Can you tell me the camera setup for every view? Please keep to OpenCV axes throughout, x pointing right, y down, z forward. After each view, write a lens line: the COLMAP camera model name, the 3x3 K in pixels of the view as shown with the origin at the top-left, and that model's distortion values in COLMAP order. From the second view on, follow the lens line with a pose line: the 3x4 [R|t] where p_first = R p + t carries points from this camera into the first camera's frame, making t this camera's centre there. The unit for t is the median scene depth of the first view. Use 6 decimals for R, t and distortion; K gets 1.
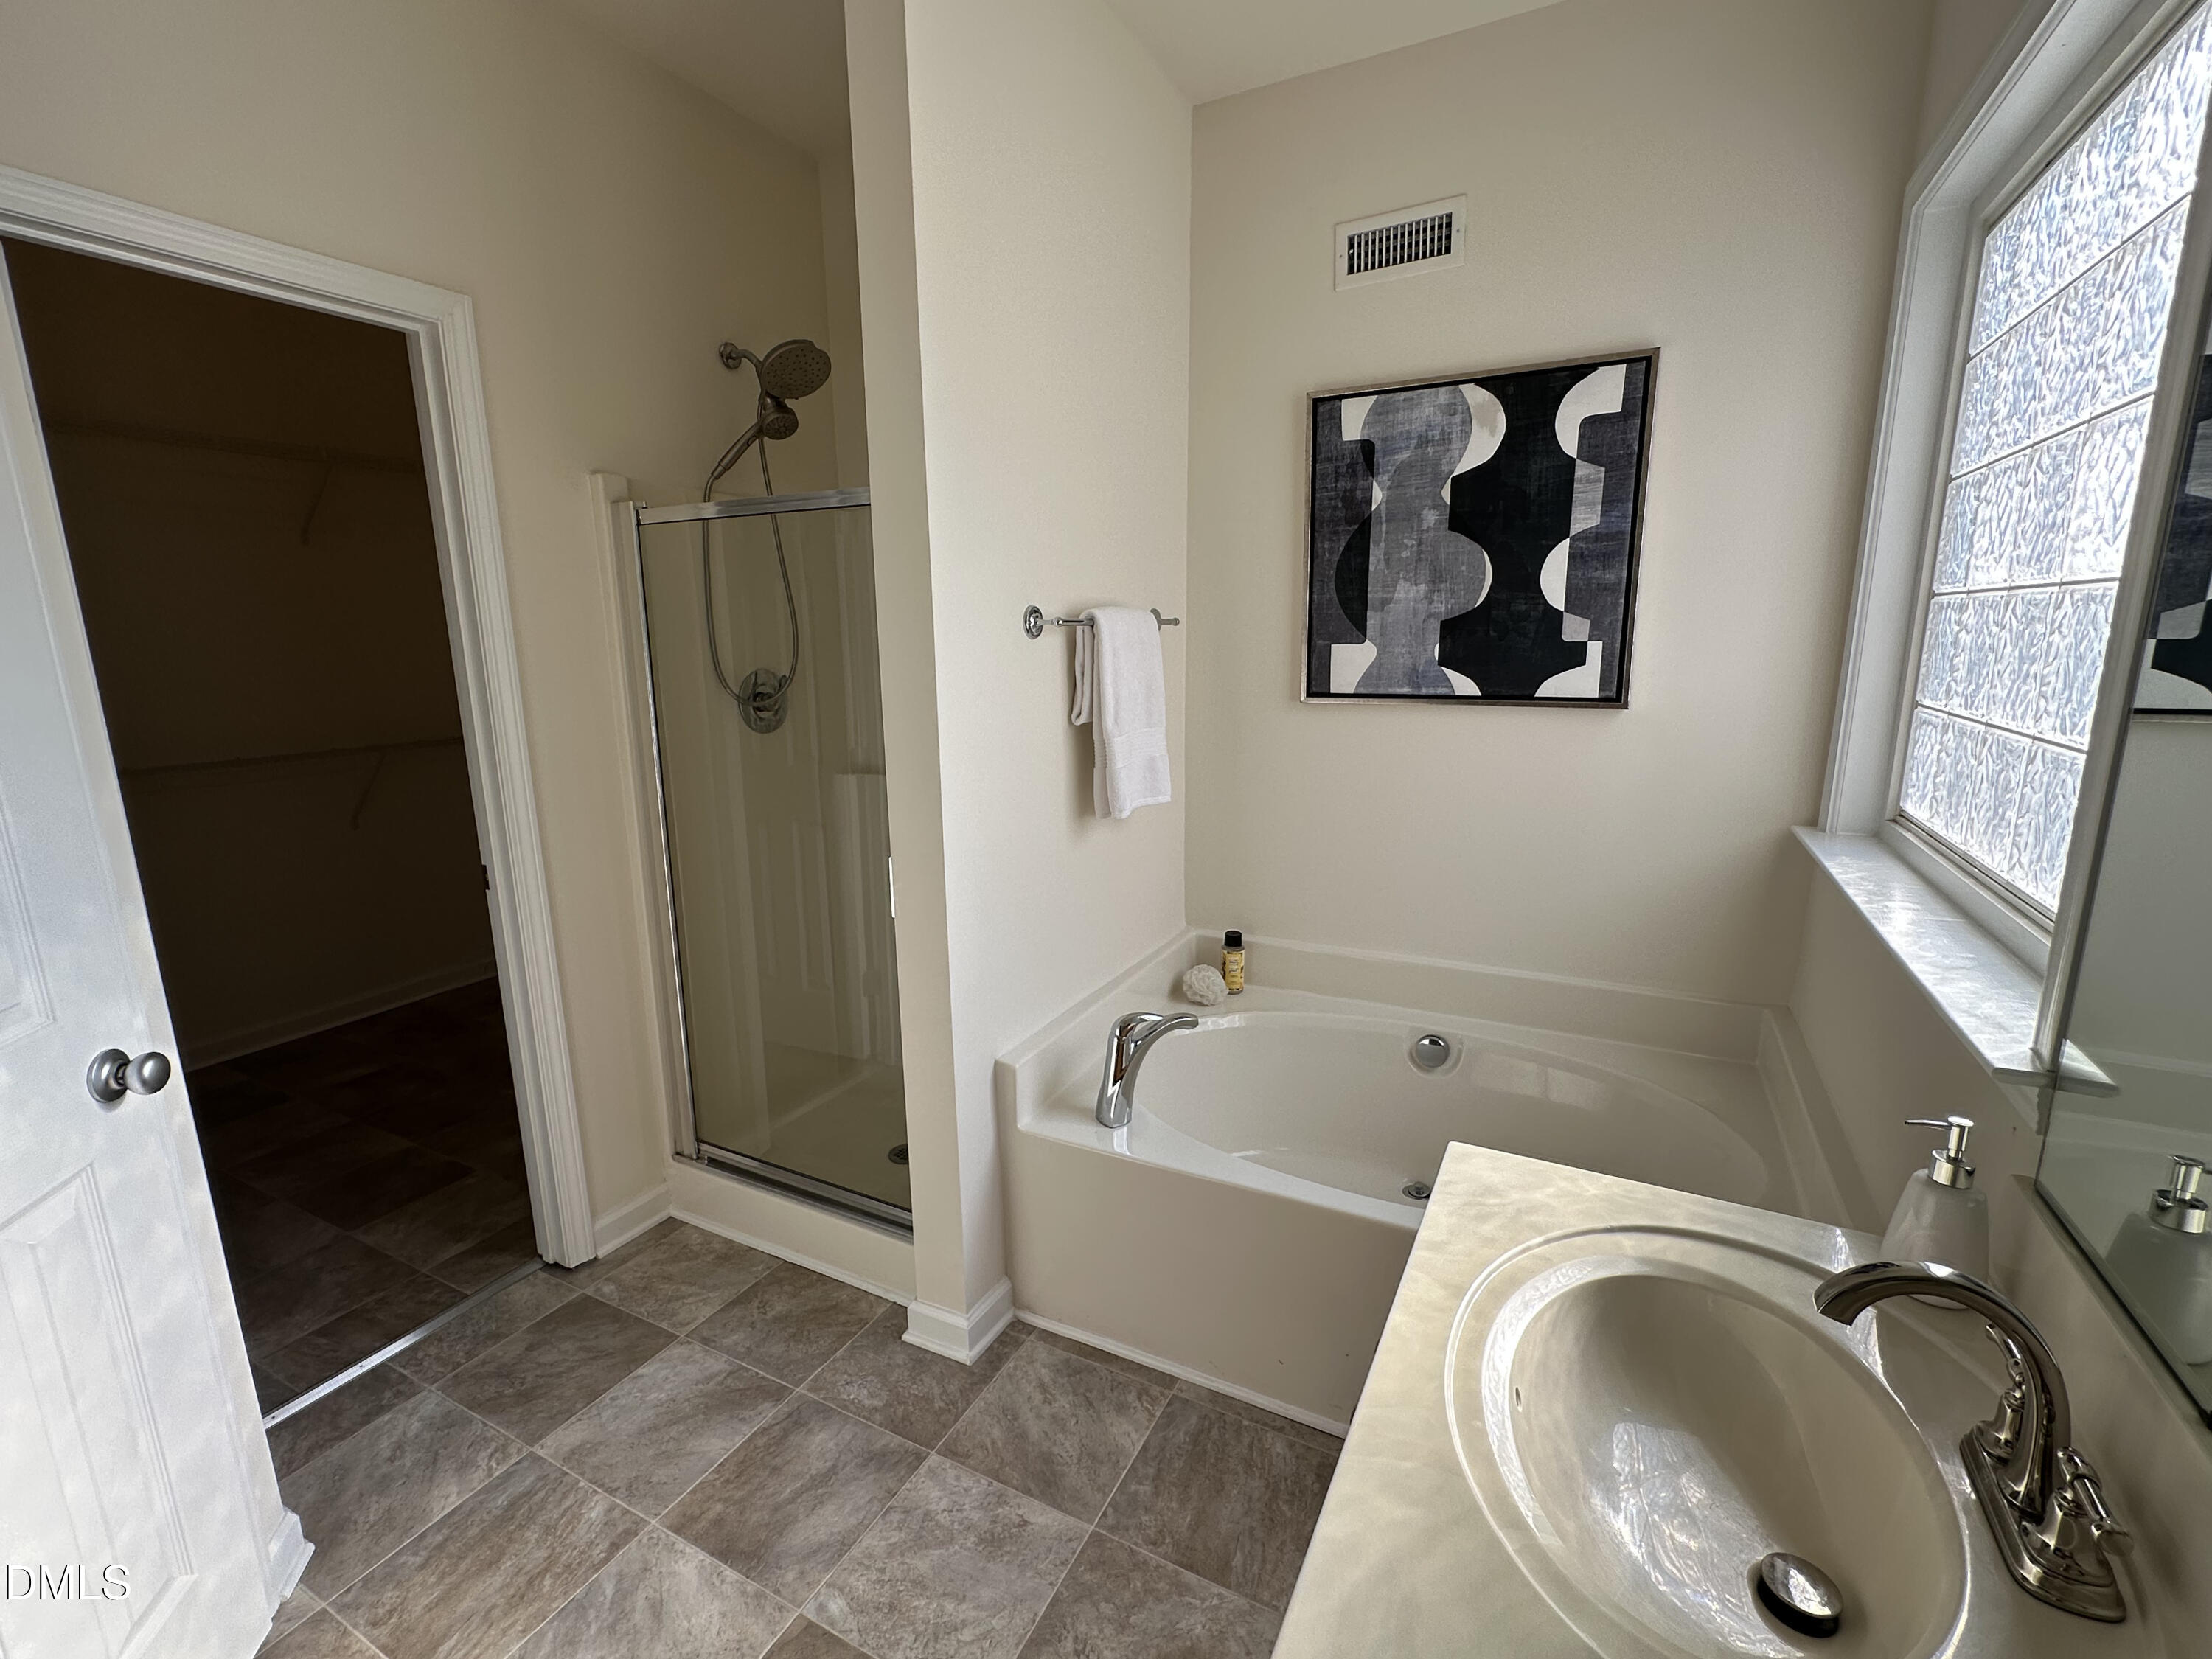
lens RADIAL K [[974.8, 0, 1104.5], [0, 974.8, 832.3], [0, 0, 1]] dist [-0.003236, 0.000528]
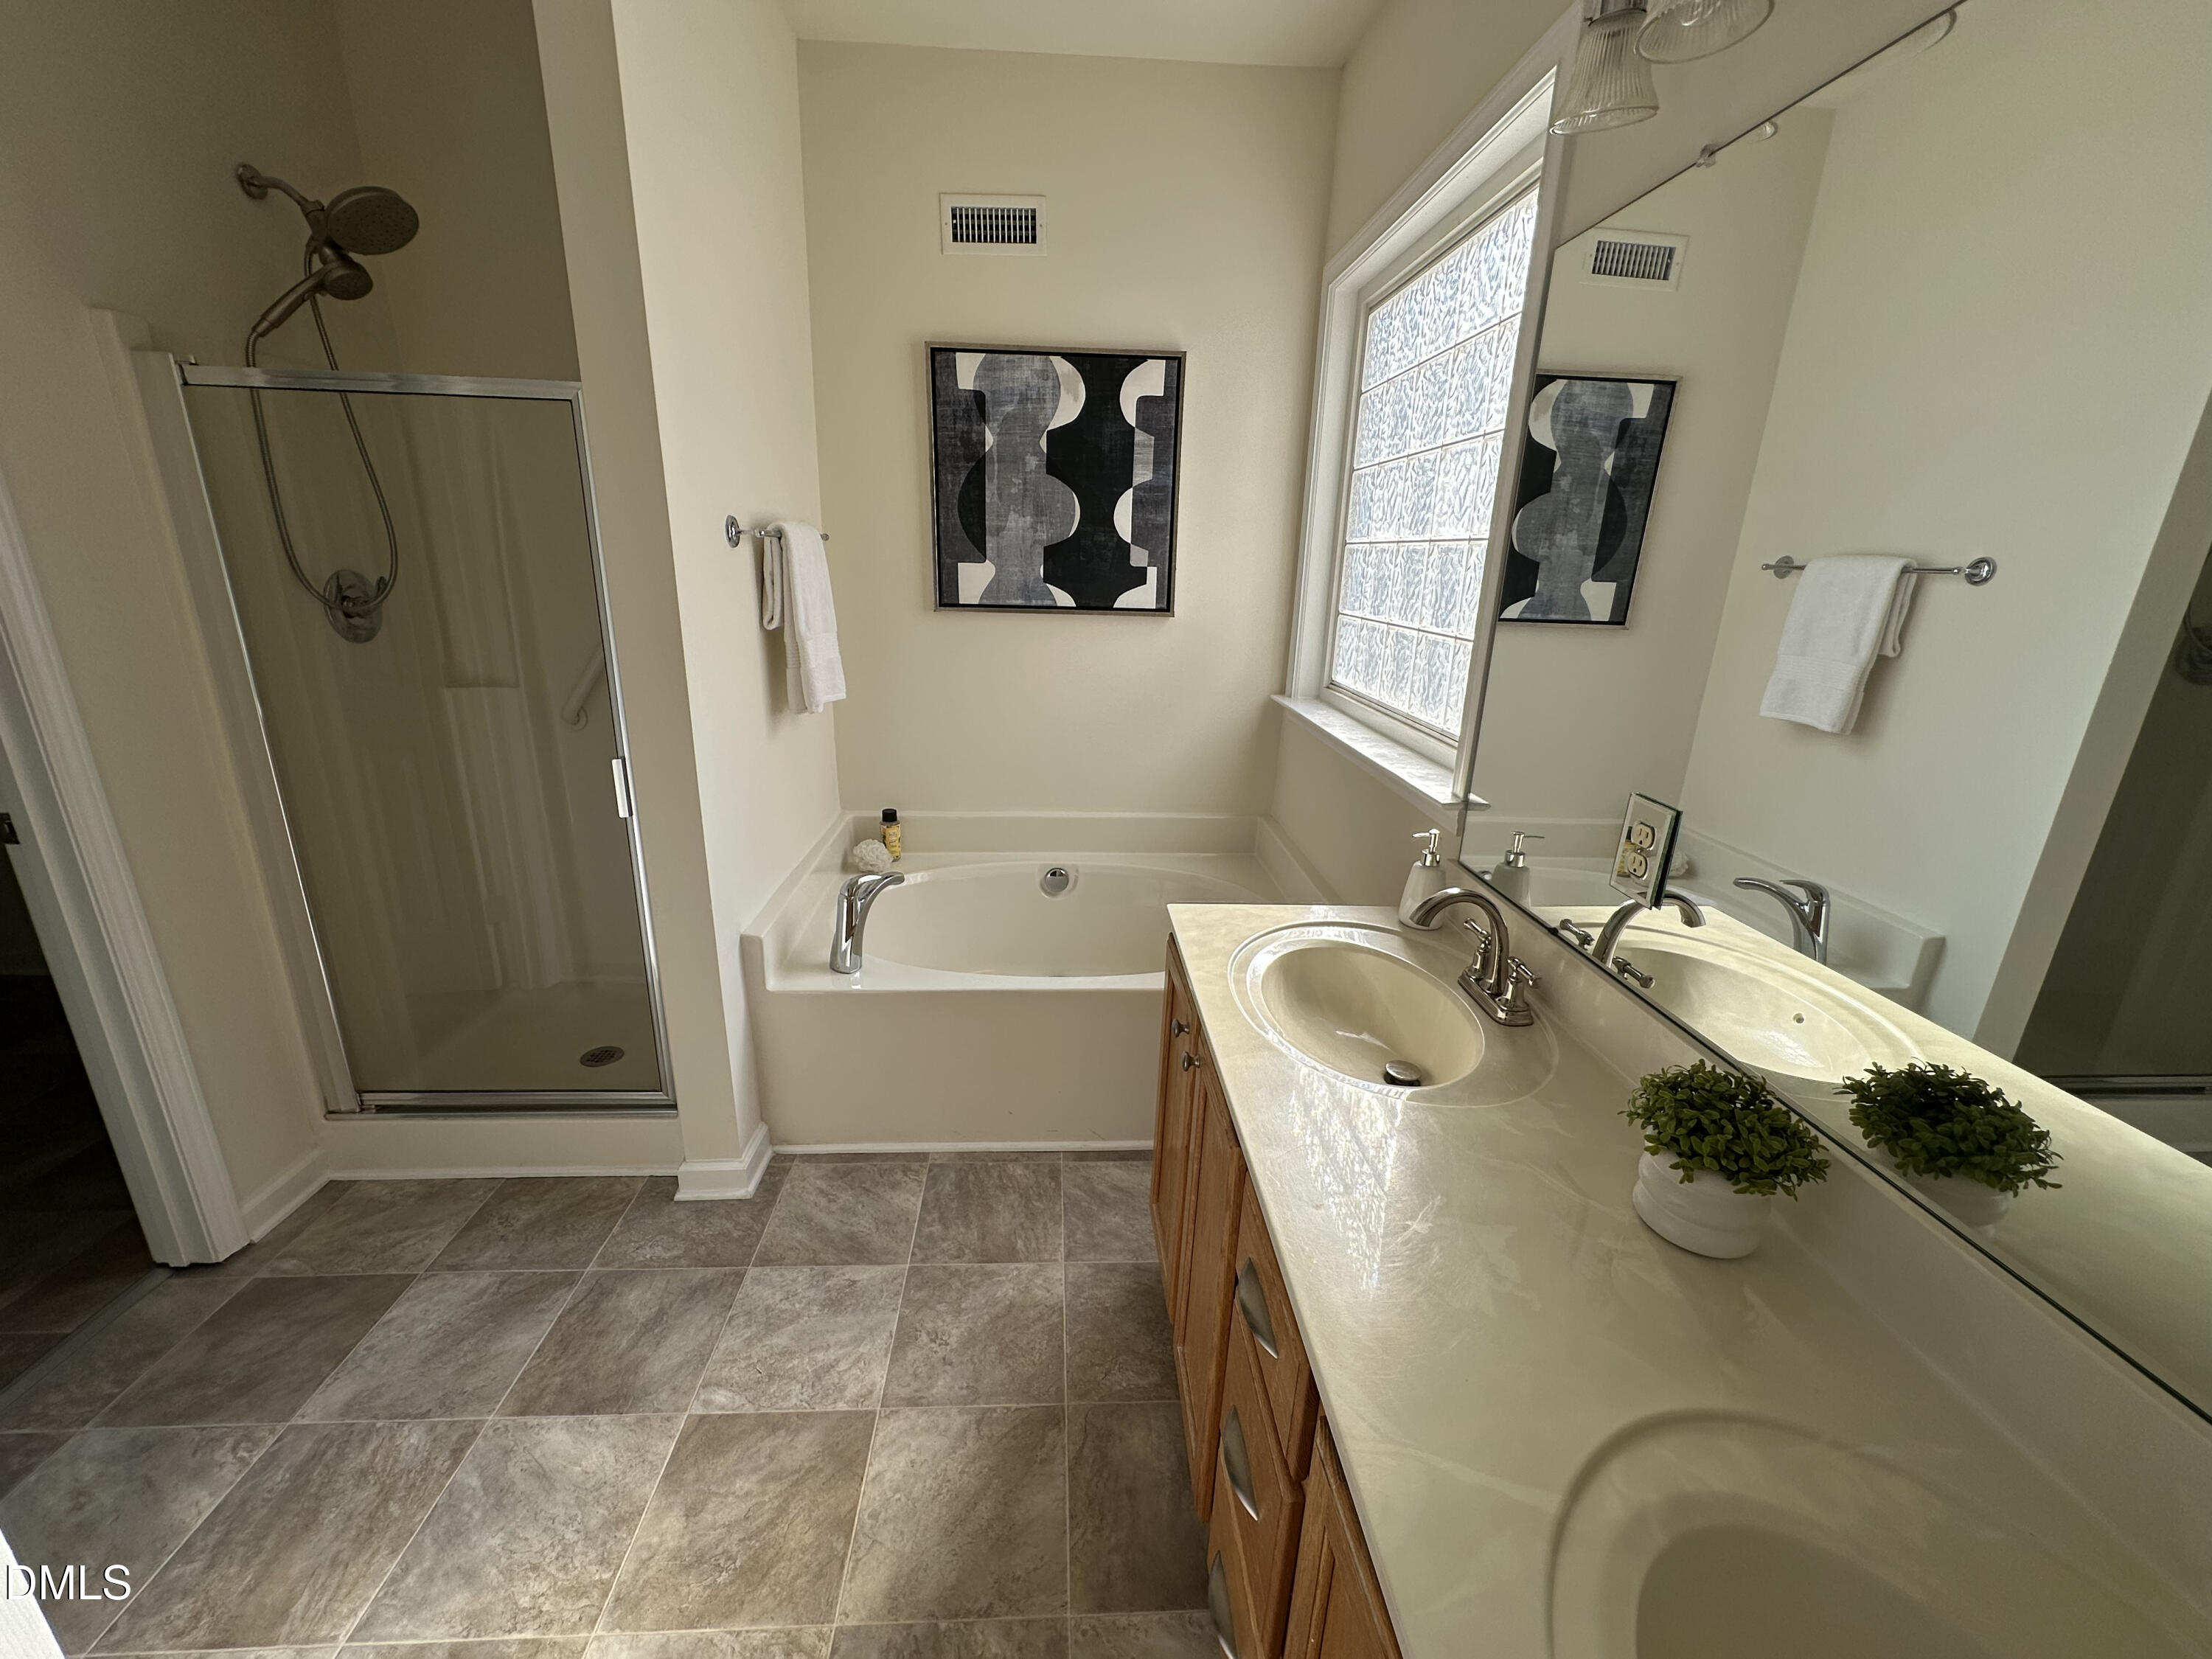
lens RADIAL K [[882.0, 0, 1098.8], [0, 882.0, 829.7], [0, 0, 1]] dist [-0.002928, 0.000994]
pose [[0.858413, -0.116140, 0.499638, -0.238619], [0.065427, 0.990866, 0.117916, 0.021657], [-0.508769, -0.068531, 0.858171, -0.062181]]
